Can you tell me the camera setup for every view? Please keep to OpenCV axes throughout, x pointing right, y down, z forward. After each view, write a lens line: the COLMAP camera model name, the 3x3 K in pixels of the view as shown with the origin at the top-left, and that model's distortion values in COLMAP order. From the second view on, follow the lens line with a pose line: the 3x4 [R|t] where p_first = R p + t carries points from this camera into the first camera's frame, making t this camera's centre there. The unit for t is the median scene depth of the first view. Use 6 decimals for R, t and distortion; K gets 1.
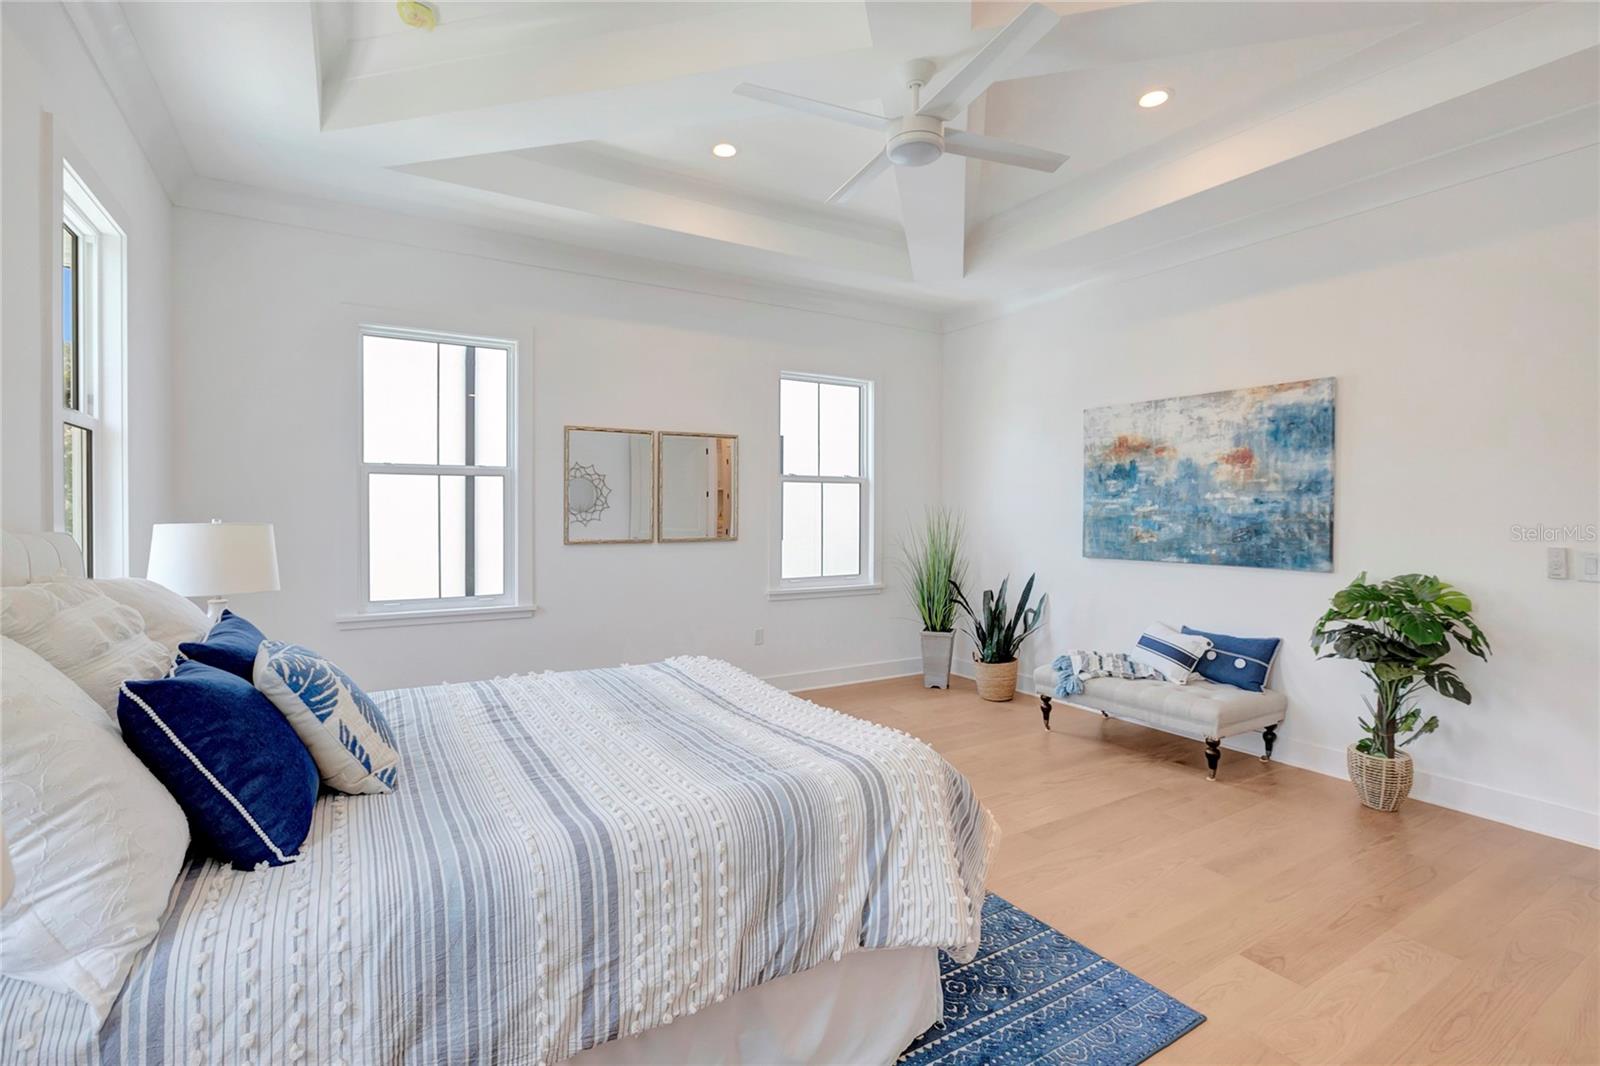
lens RADIAL K [[756.9, 0, 806.8], [0, 756.9, 518.7], [0, 0, 1]] dist [-0.012336, 0.003452]
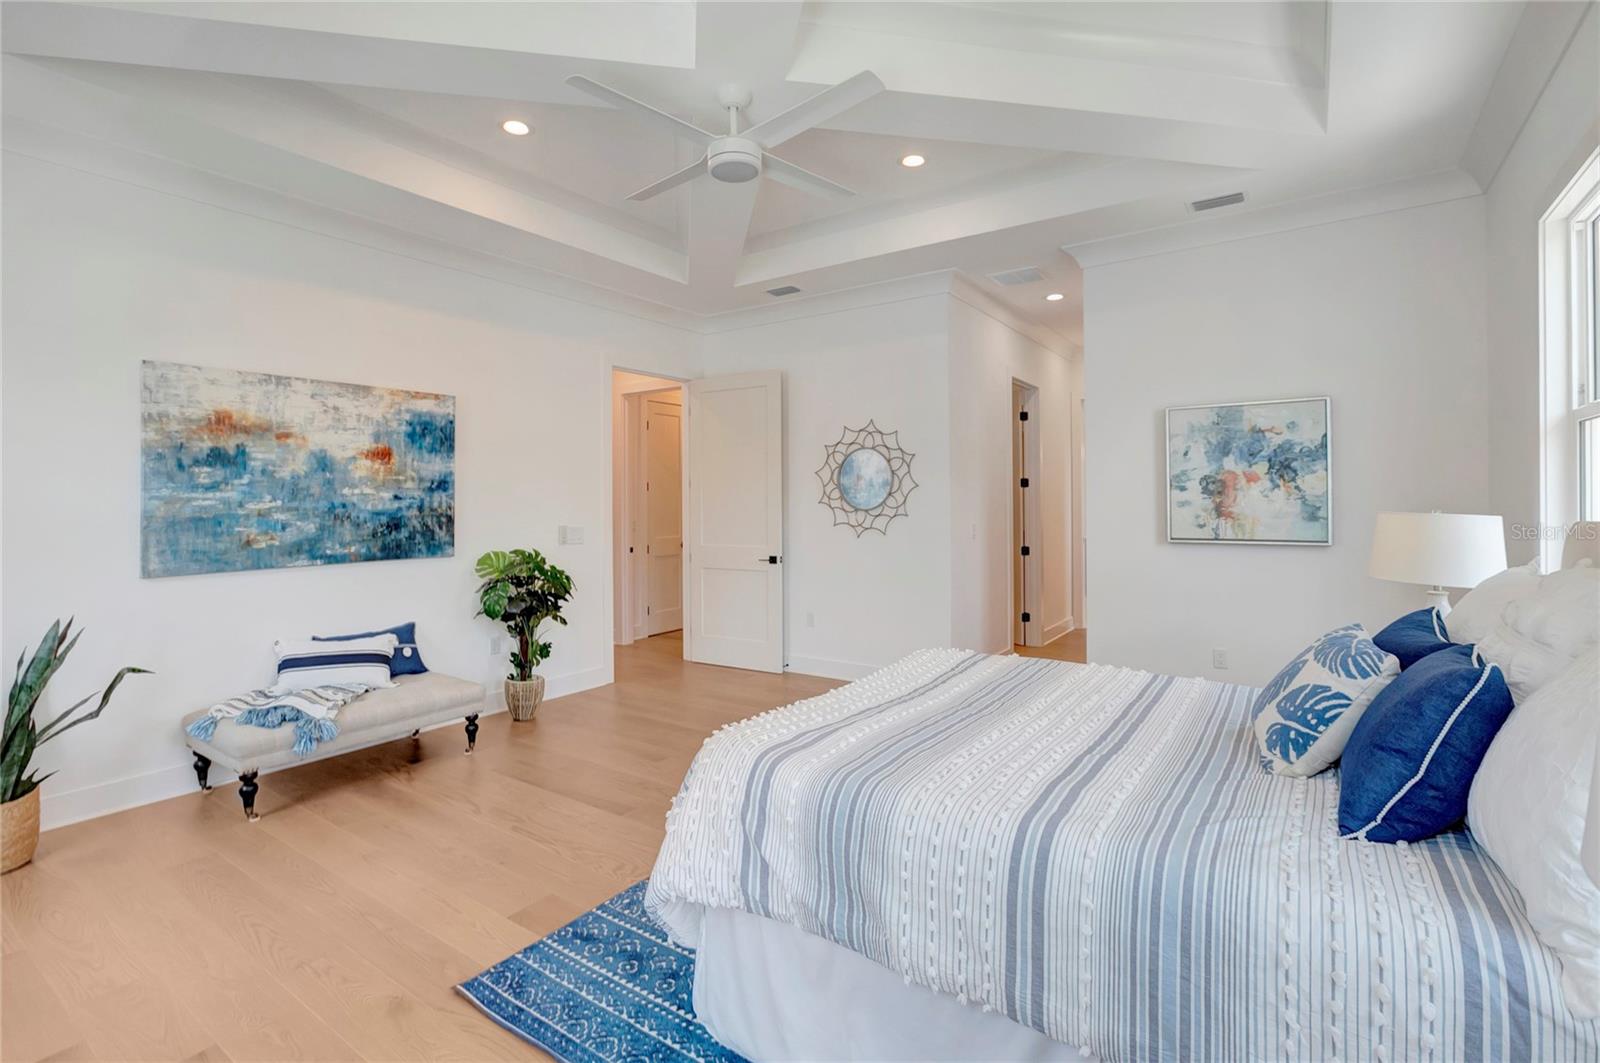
lens RADIAL K [[756.9, 0, 786.0], [0, 756.9, 487.0], [0, 0, 1]] dist [-0.012336, 0.003452]
pose [[-0.399900, 0.021956, 0.916296, -0.562054], [0.021998, 0.999655, -0.014353, -0.009713], [-0.916295, 0.014417, -0.400245, 0.876922]]
